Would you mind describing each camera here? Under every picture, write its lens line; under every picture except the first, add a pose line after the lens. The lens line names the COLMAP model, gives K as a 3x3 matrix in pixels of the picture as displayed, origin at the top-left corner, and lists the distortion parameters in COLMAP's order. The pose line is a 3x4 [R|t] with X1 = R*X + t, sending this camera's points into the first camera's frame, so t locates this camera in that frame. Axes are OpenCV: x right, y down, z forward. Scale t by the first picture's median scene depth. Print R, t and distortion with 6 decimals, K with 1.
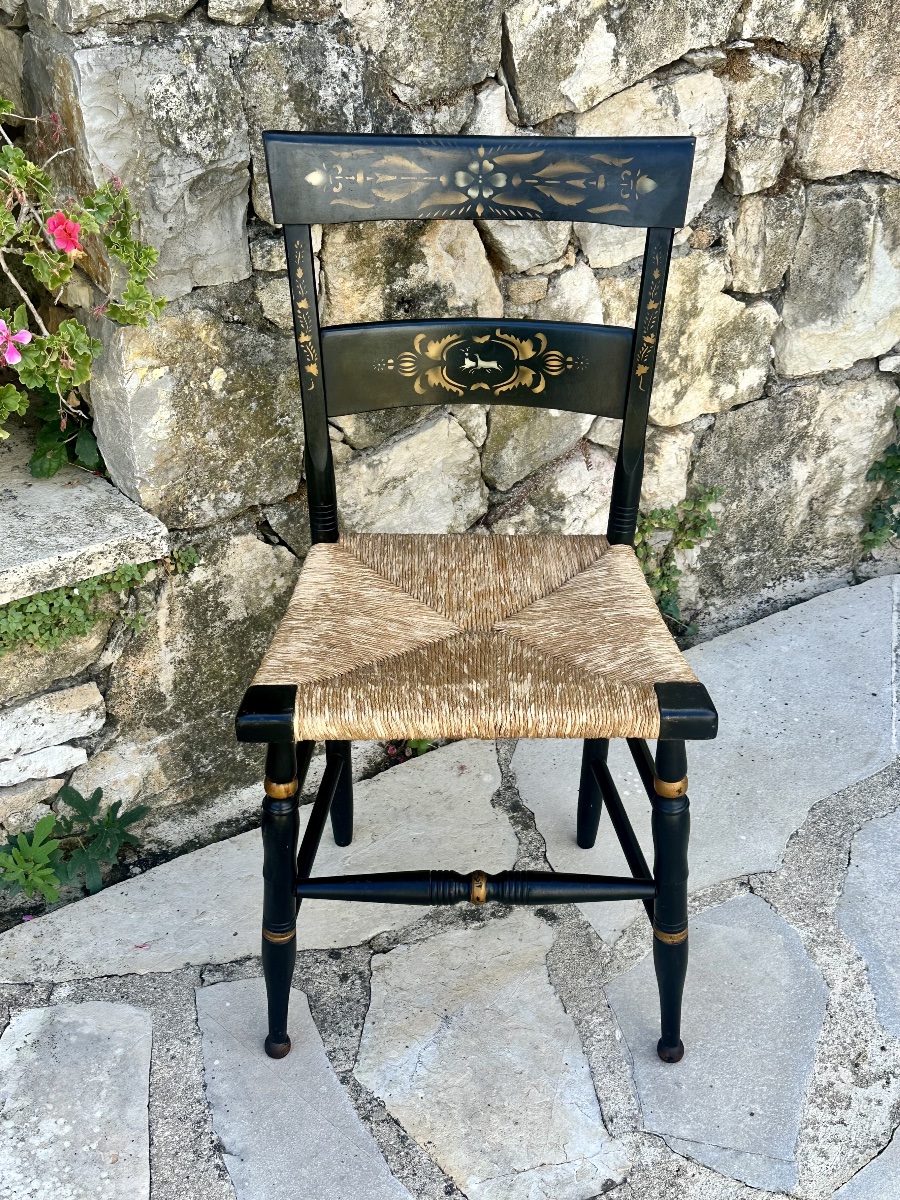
lens RADIAL K [[1375.5, 0, 441.9], [0, 1375.5, 623.2], [0, 0, 1]] dist [0.101018, 0.000000]
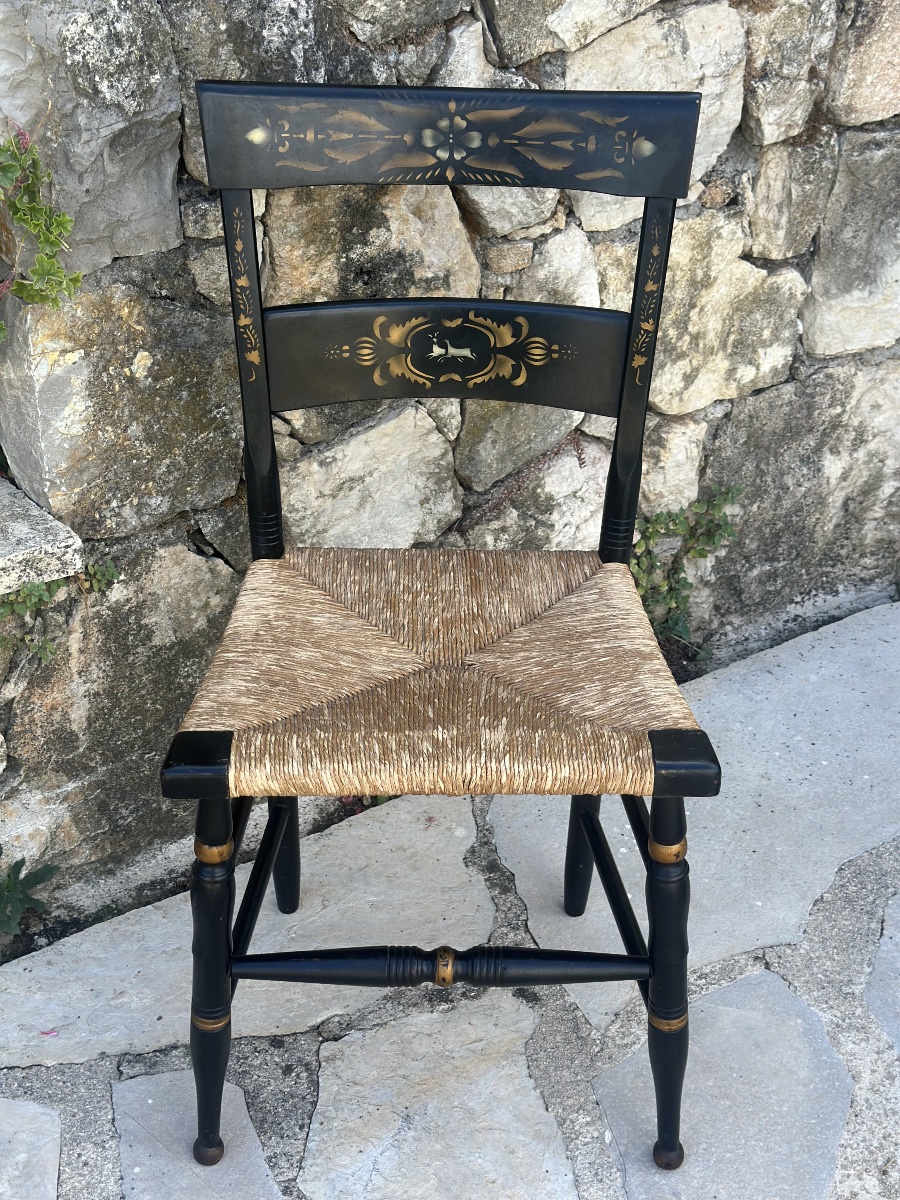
lens RADIAL K [[1688.5, 0, 443.1], [0, 1688.5, 630.3], [0, 0, 1]] dist [0.118582, 0.000000]
pose [[0.999857, 0.005103, 0.016105, 0.006730], [-0.005174, 0.999977, 0.004389, -0.019286], [-0.016083, -0.004472, 0.999861, -0.046750]]
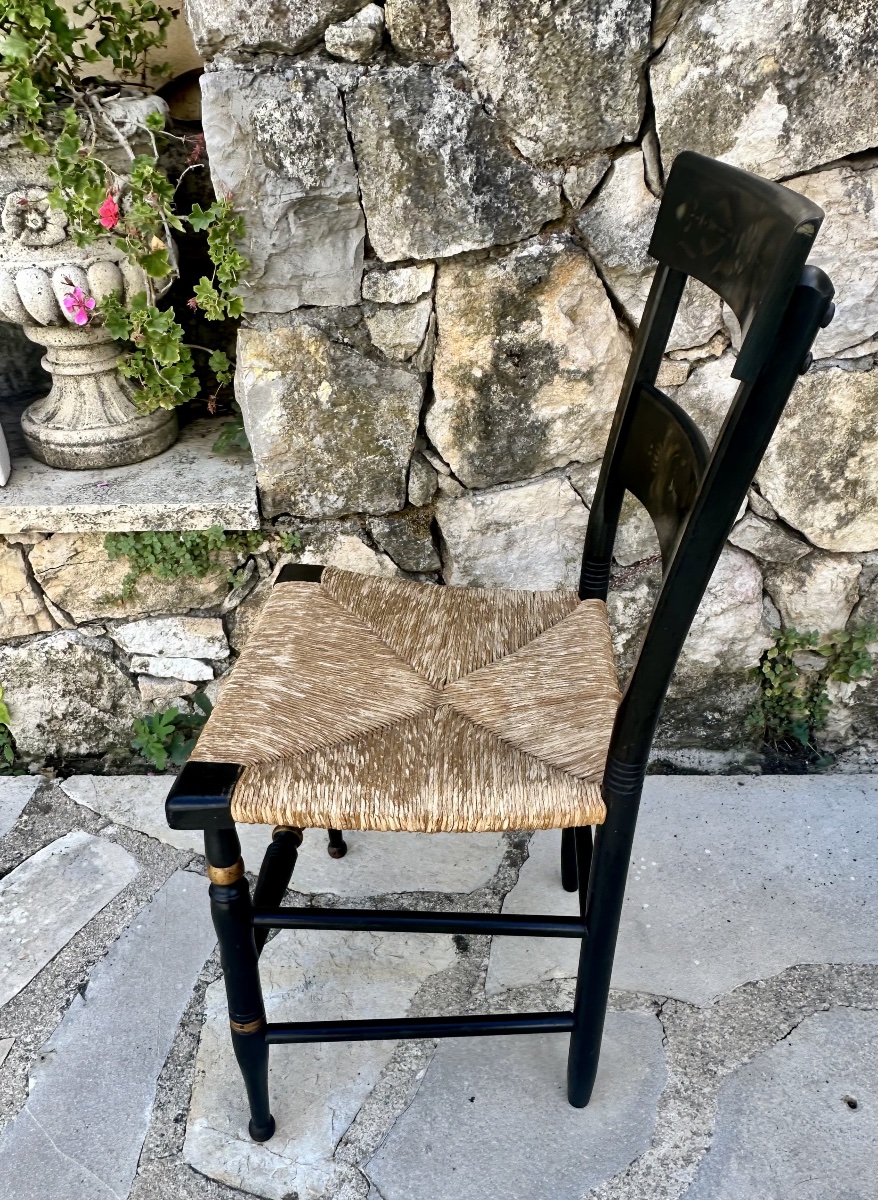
lens RADIAL K [[907.9, 0, 433.0], [0, 907.9, 682.6], [0, 0, 1]] dist [-0.003760, 0.005359]
pose [[0.817534, 0.300619, -0.491189, 0.370462], [-0.291110, 0.951665, 0.097917, -0.045087], [0.496883, 0.062939, 0.865532, 0.405351]]
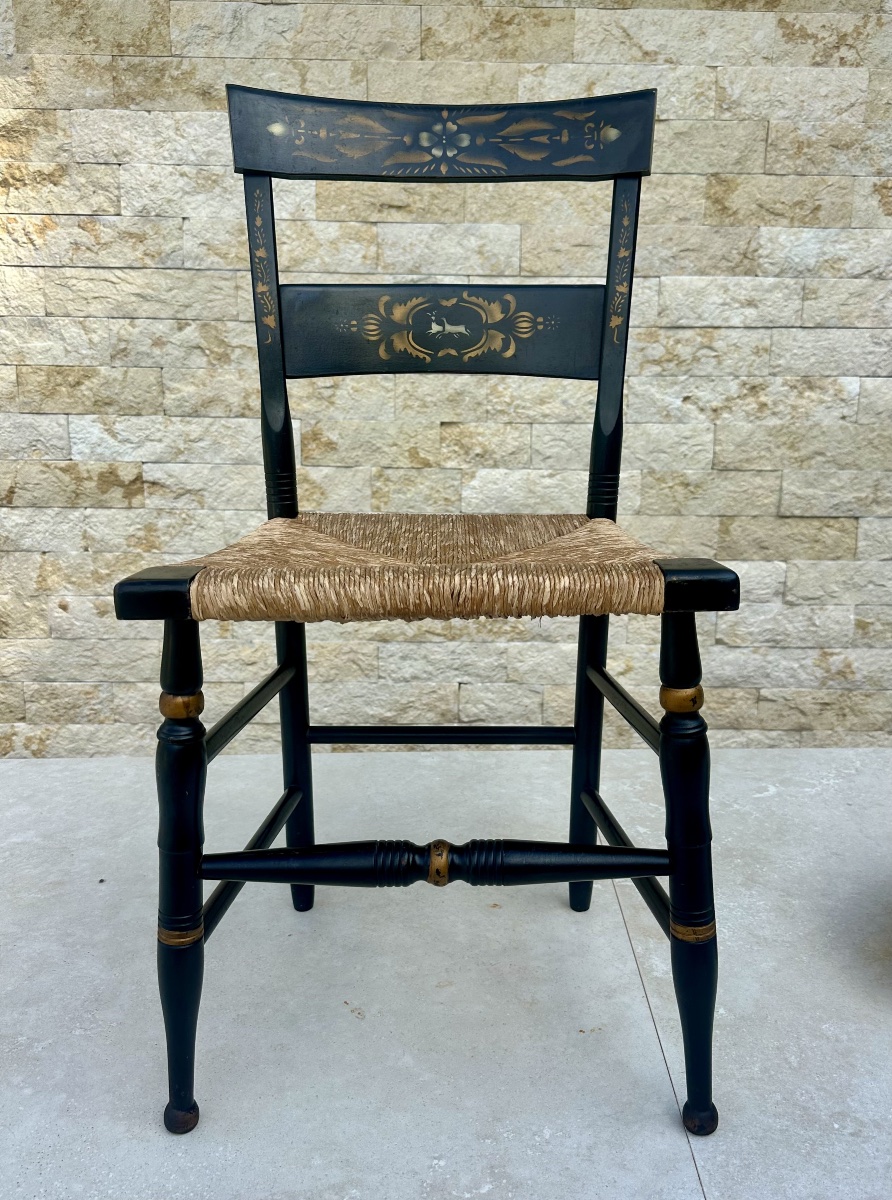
lens RADIAL K [[1025.5, 0, 453.4], [0, 1025.5, 595.0], [0, 0, 1]] dist [0.064257, -0.046210]
pose [[0.999937, -0.005132, -0.009959, 0.036609], [0.001678, 0.947481, -0.319809, 0.209851], [0.011077, 0.319772, 0.947430, 0.364666]]
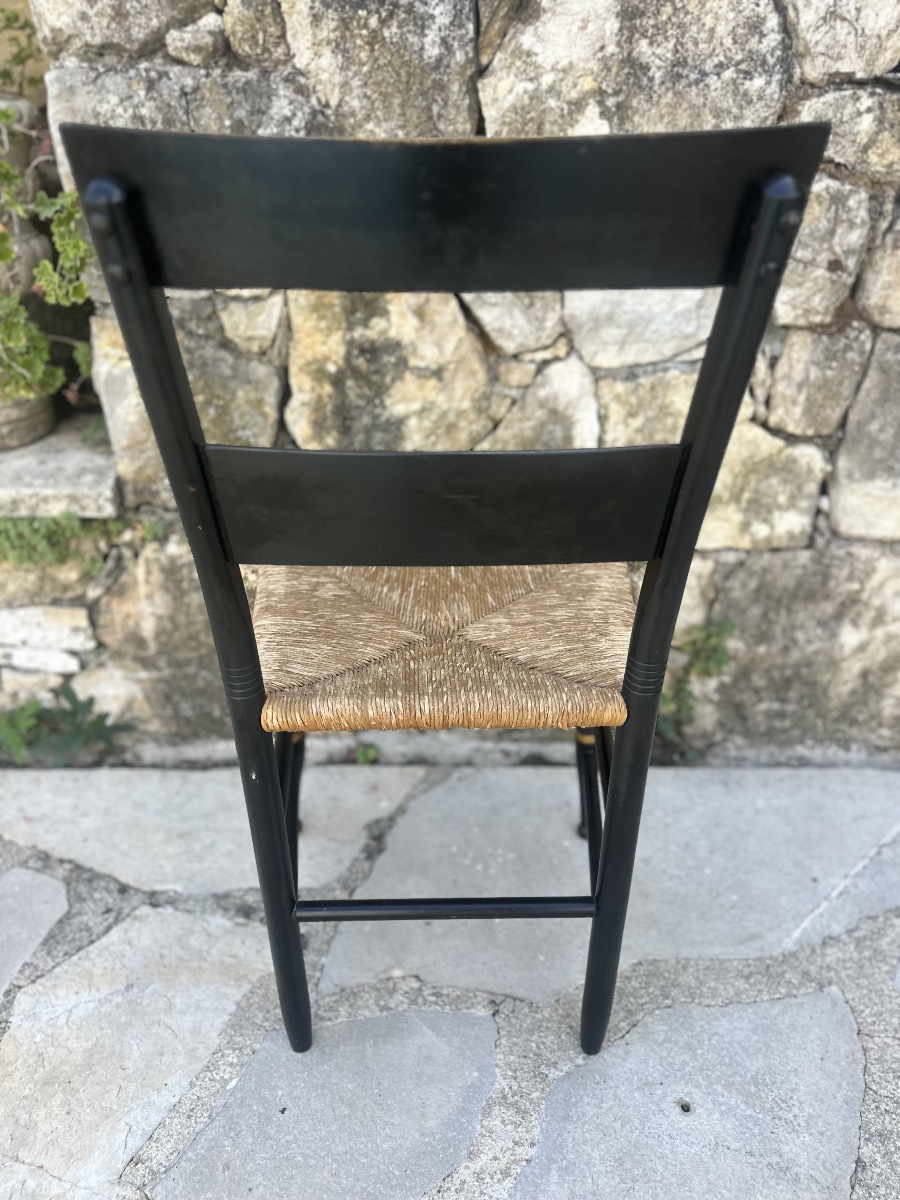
lens RADIAL K [[857.8, 0, 447.8], [0, 857.8, 619.4], [0, 0, 1]] dist [0.049200, -0.053373]
pose [[0.840888, 0.258575, -0.475444, 0.443946], [-0.300214, 0.953793, -0.012238, -0.042454], [0.450311, 0.153026, 0.879661, 0.491816]]
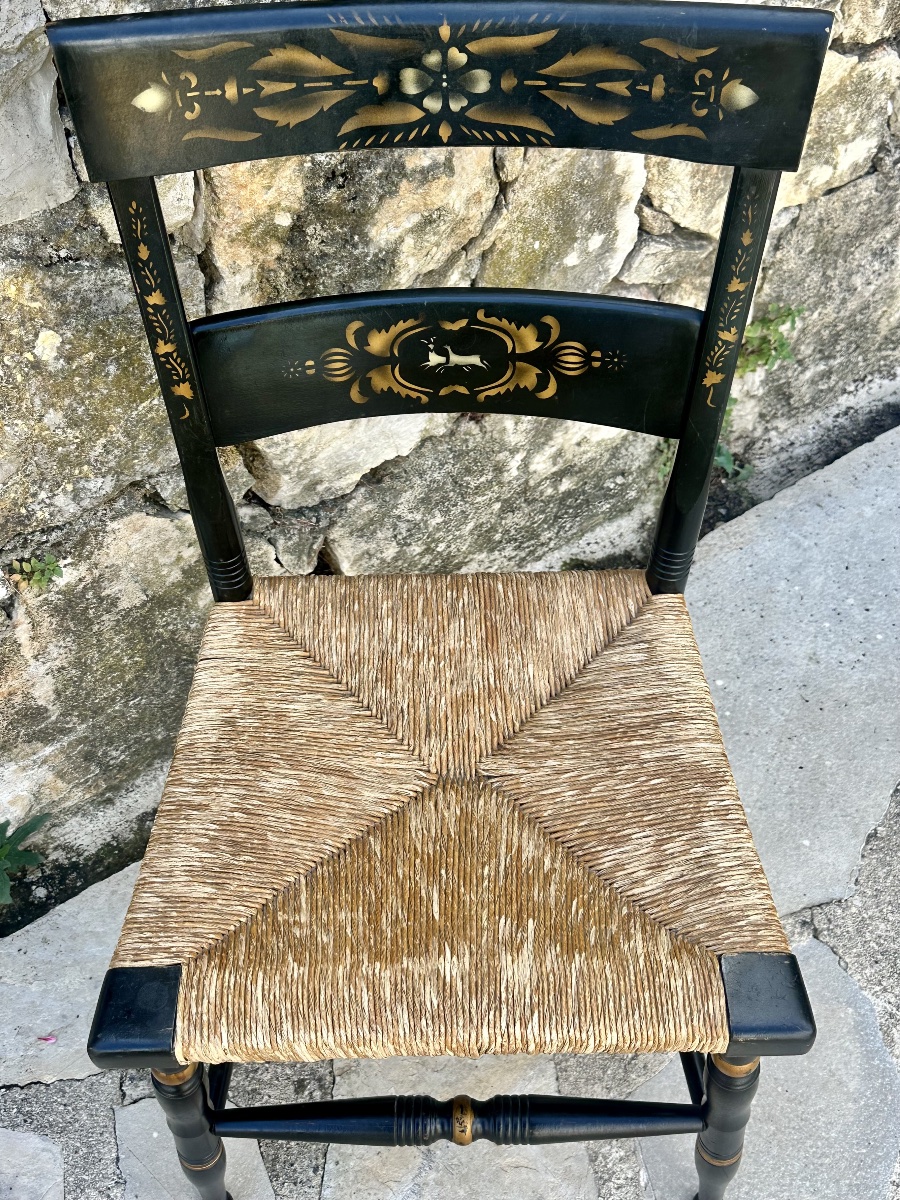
lens RADIAL K [[1375.5, 0, 439.5], [0, 1375.5, 608.8], [0, 0, 1]] dist [0.101018, 0.000000]
pose [[0.999720, -0.019759, -0.013030, 0.026349], [0.023090, 0.935169, 0.353449, -0.292032], [0.005202, -0.353651, 0.935363, 0.359638]]
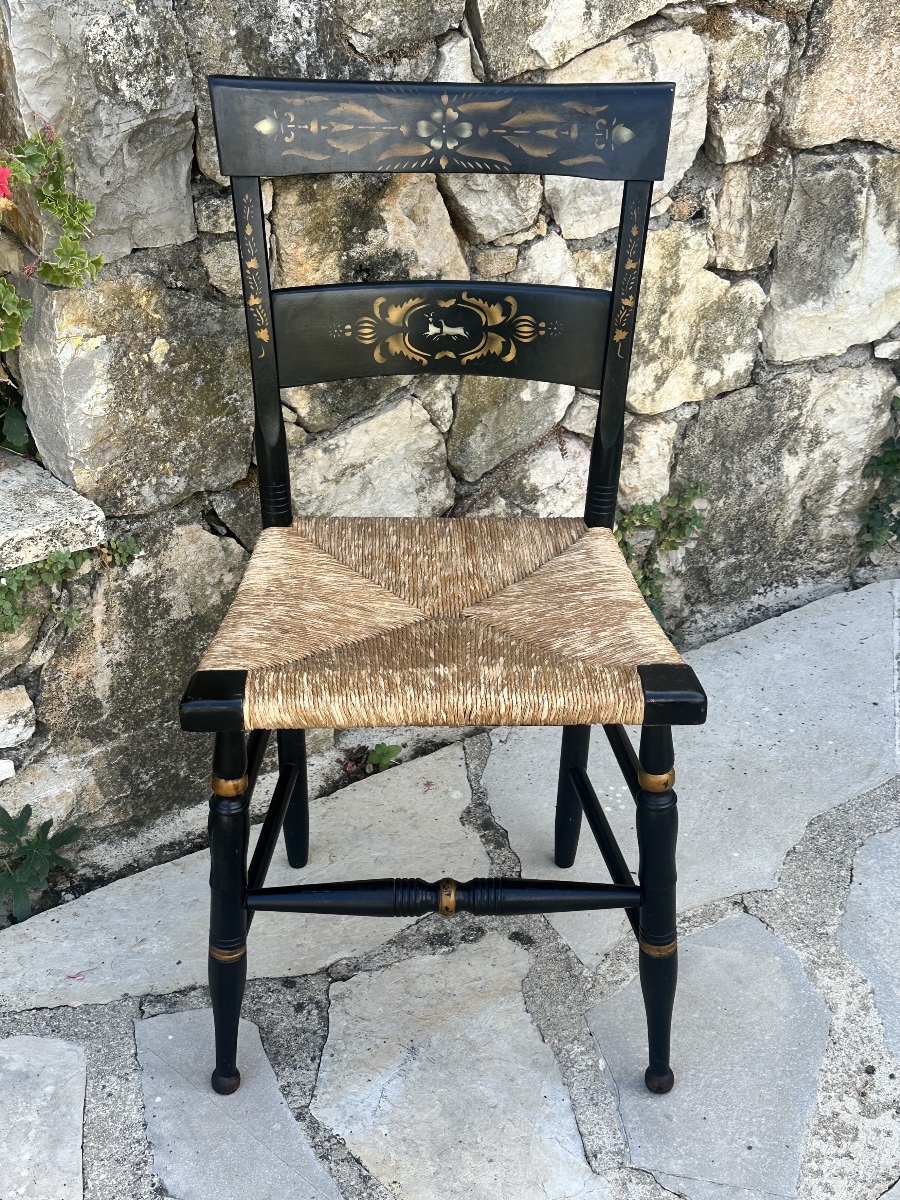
lens RADIAL K [[1503.3, 0, 429.4], [0, 1503.3, 620.9], [0, 0, 1]] dist [0.106804, 0.000000]
pose [[0.999836, -0.005571, 0.017214, -0.001267], [0.006181, 0.999347, -0.035593, 0.040362], [-0.017004, 0.035694, 0.999218, -0.000344]]
